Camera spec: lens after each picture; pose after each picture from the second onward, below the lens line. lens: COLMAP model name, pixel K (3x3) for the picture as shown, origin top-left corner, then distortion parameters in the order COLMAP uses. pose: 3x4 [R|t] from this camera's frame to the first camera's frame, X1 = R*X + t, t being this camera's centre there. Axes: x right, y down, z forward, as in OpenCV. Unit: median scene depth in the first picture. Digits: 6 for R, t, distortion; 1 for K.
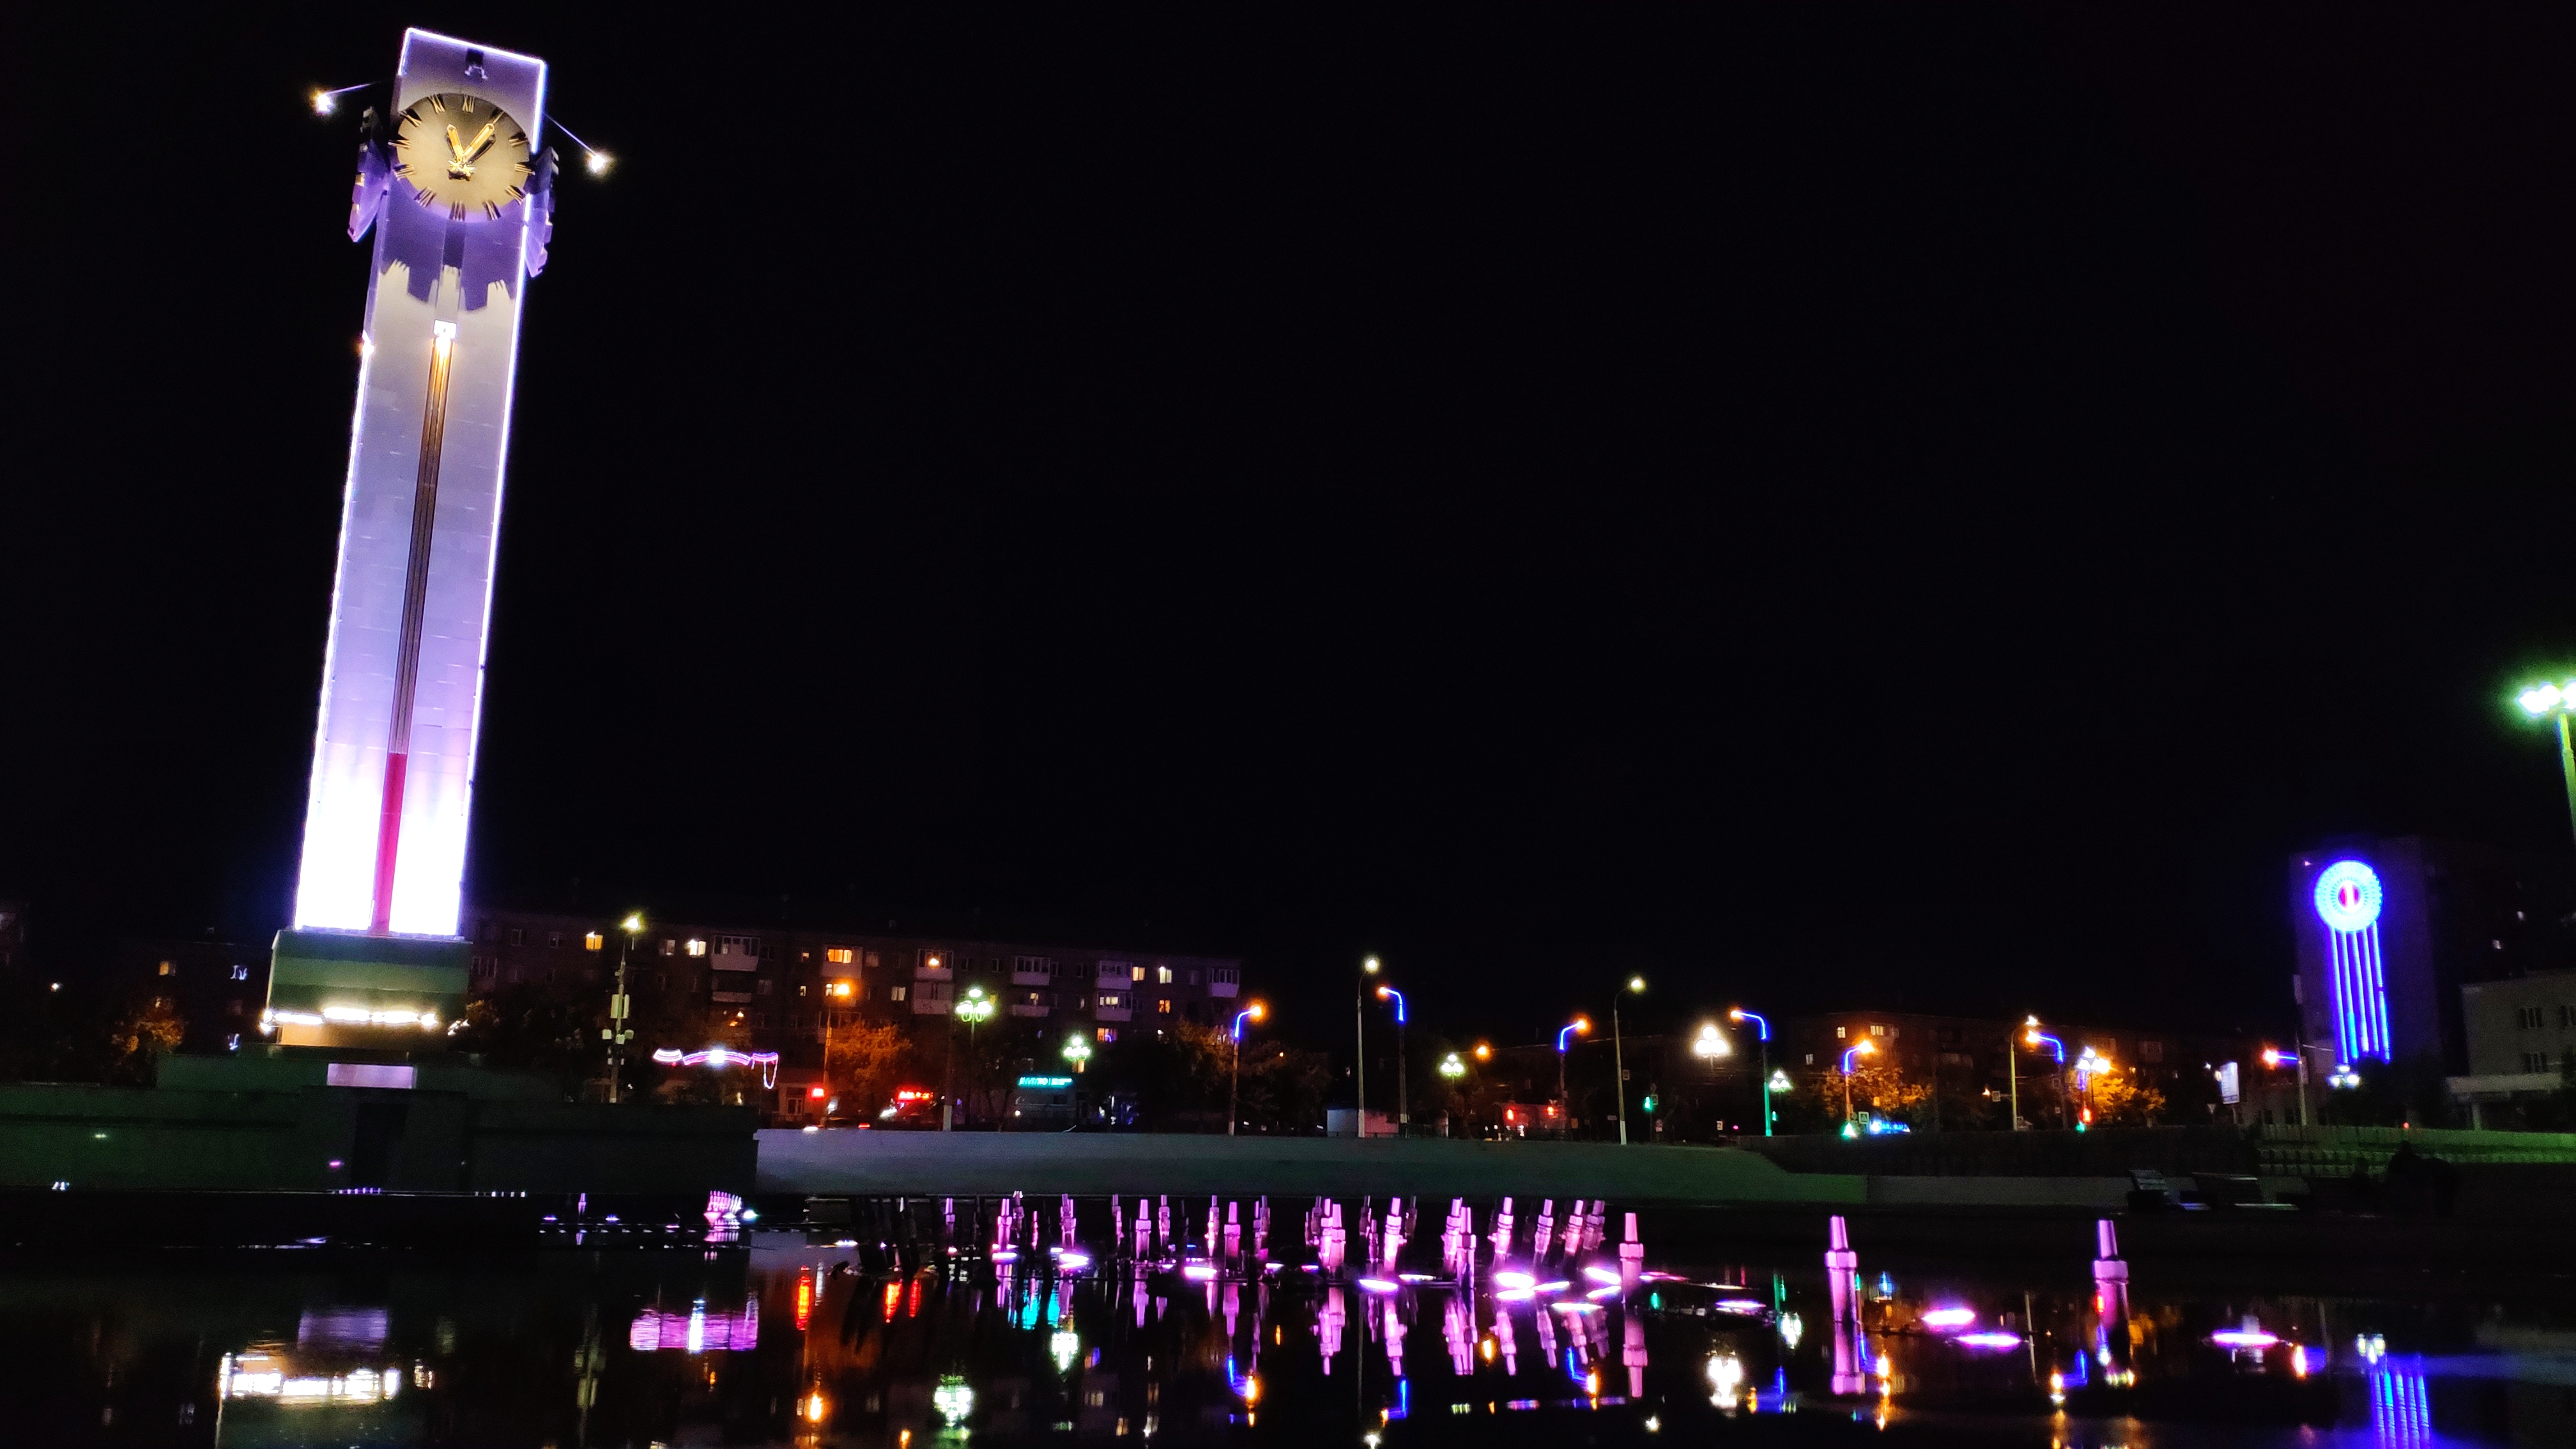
lens RADIAL K [[1888.6, 0, 1288.0], [0, 1888.6, 724.5], [0, 0, 1]] dist [-0.032240, -0.001288]
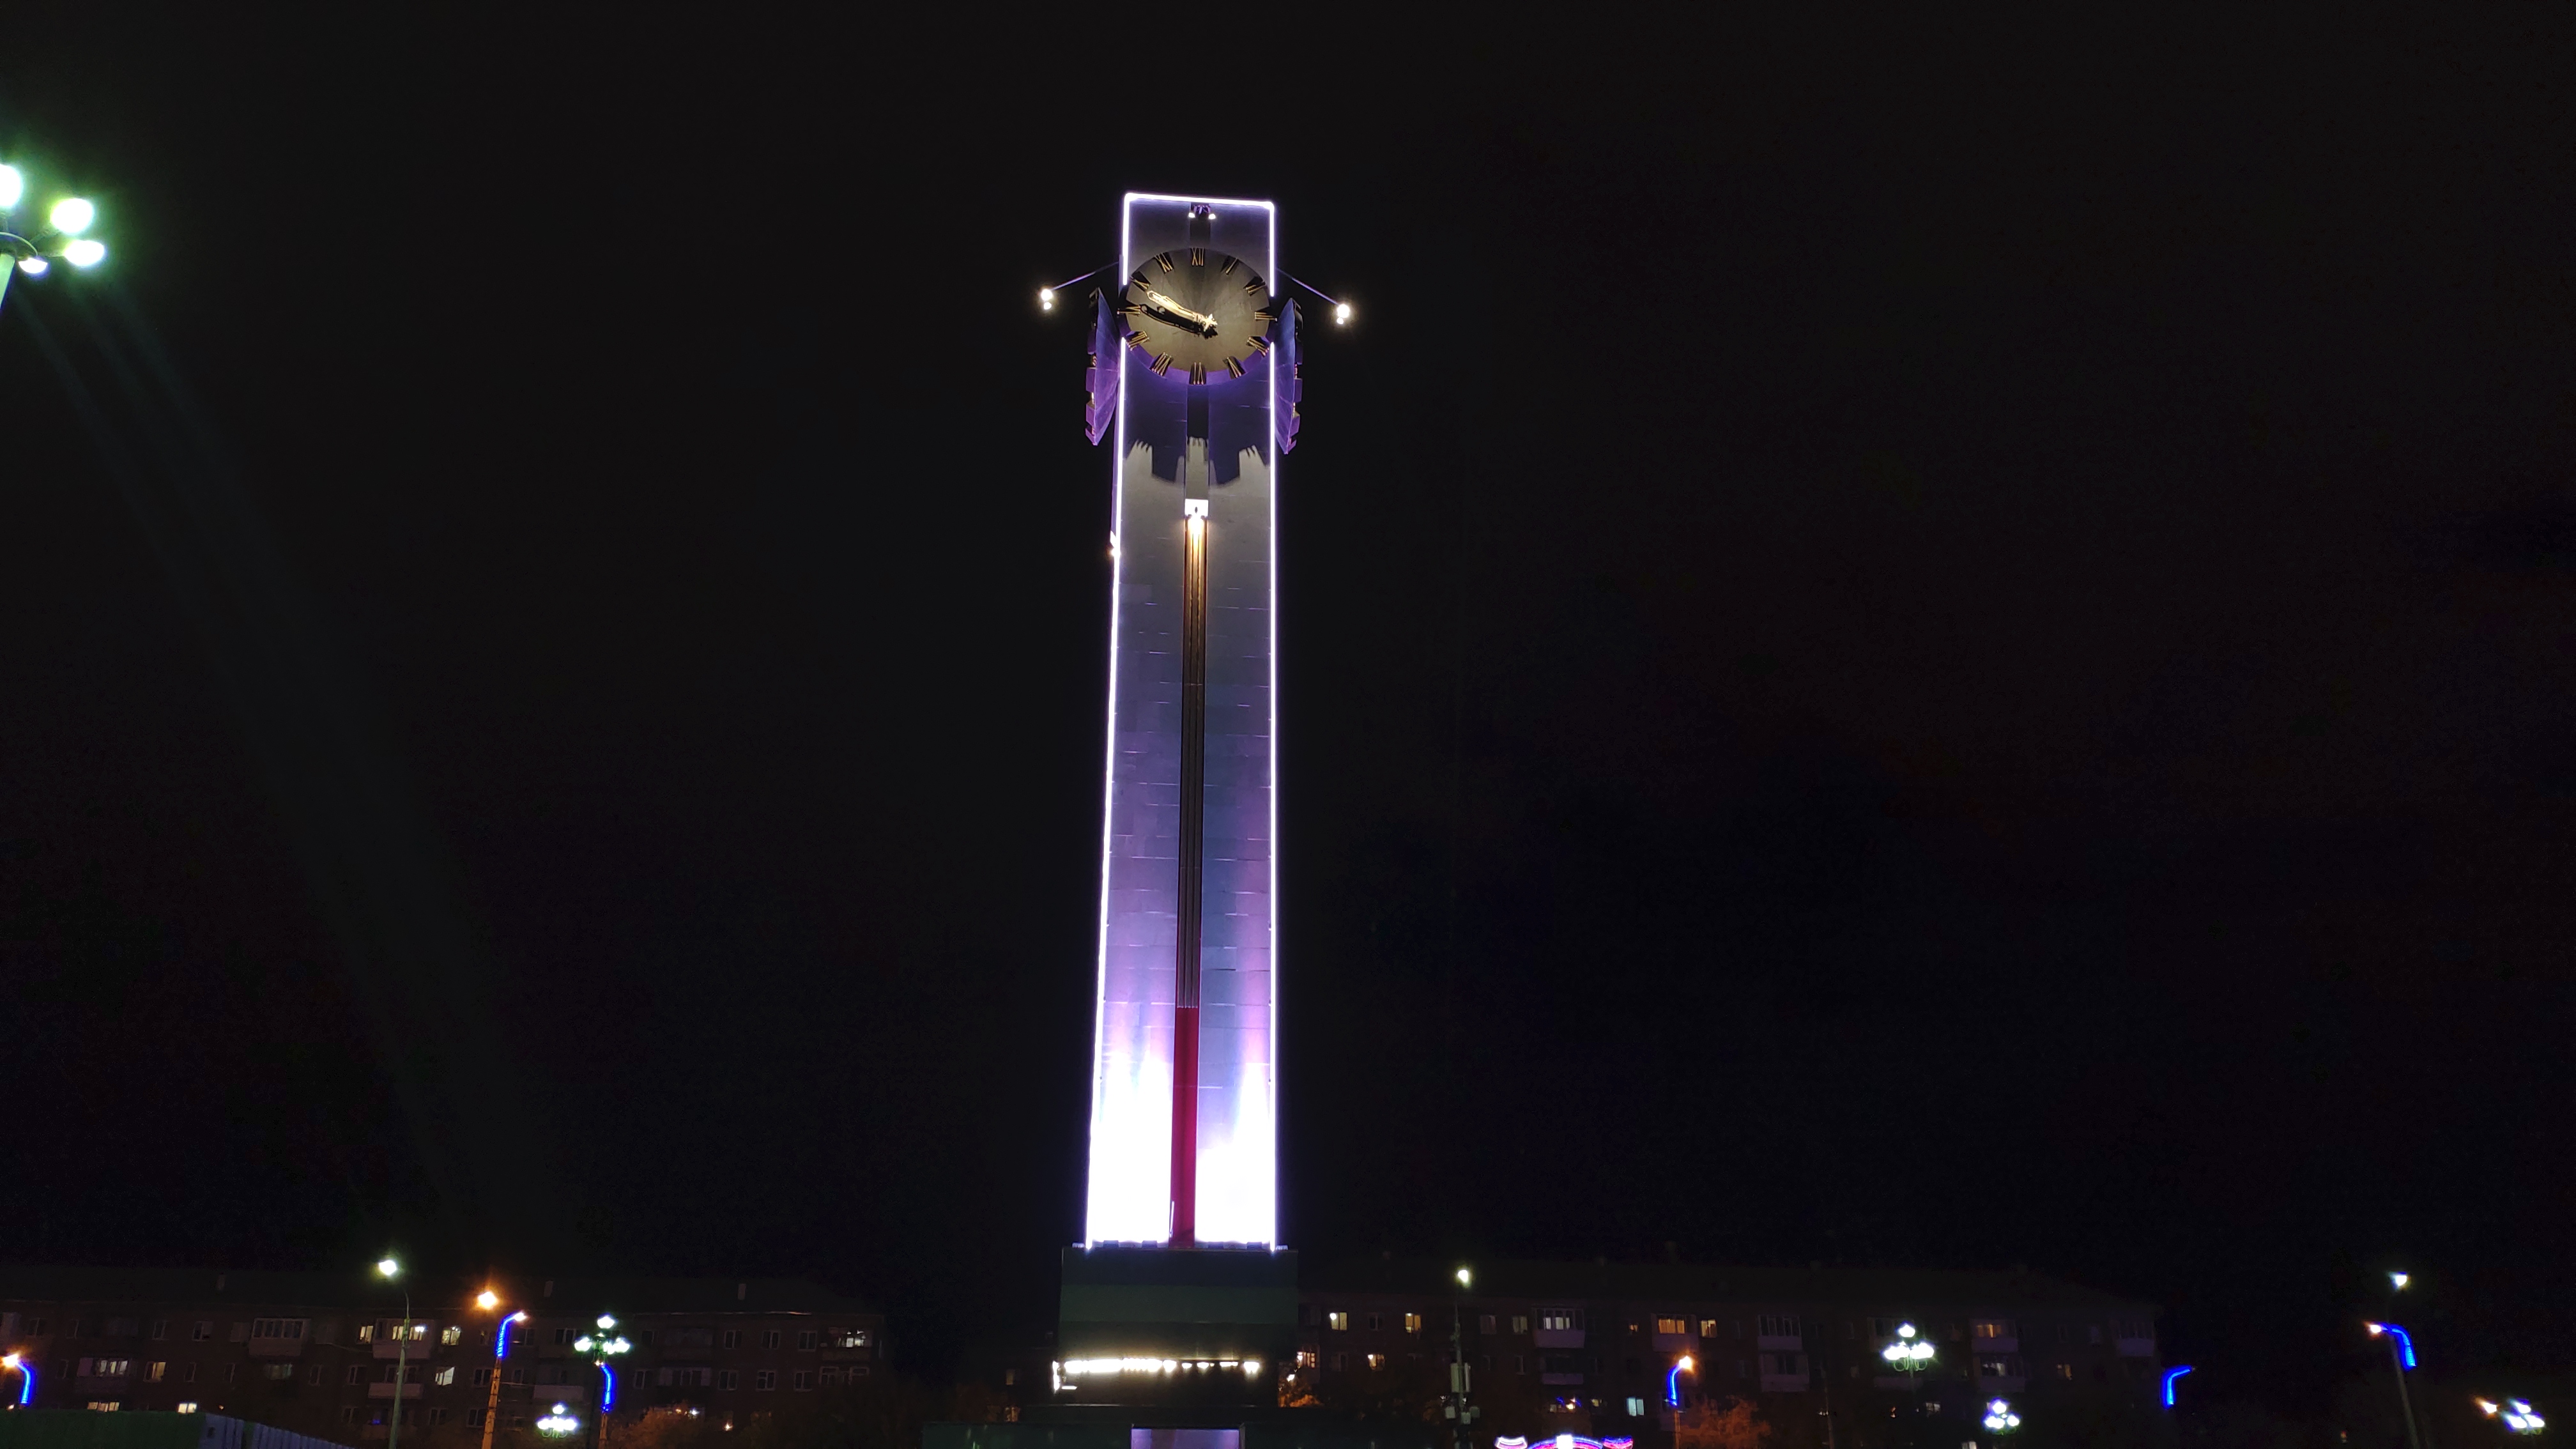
lens RADIAL K [[1774.6, 0, 1288.0], [0, 1774.6, 724.5], [0, 0, 1]] dist [-0.001872, -0.002201]
pose [[0.917529, -0.177703, -0.355755, -0.143465], [0.095076, 0.966685, -0.237657, 0.076847], [0.386135, 0.184234, 0.903857, 0.307844]]
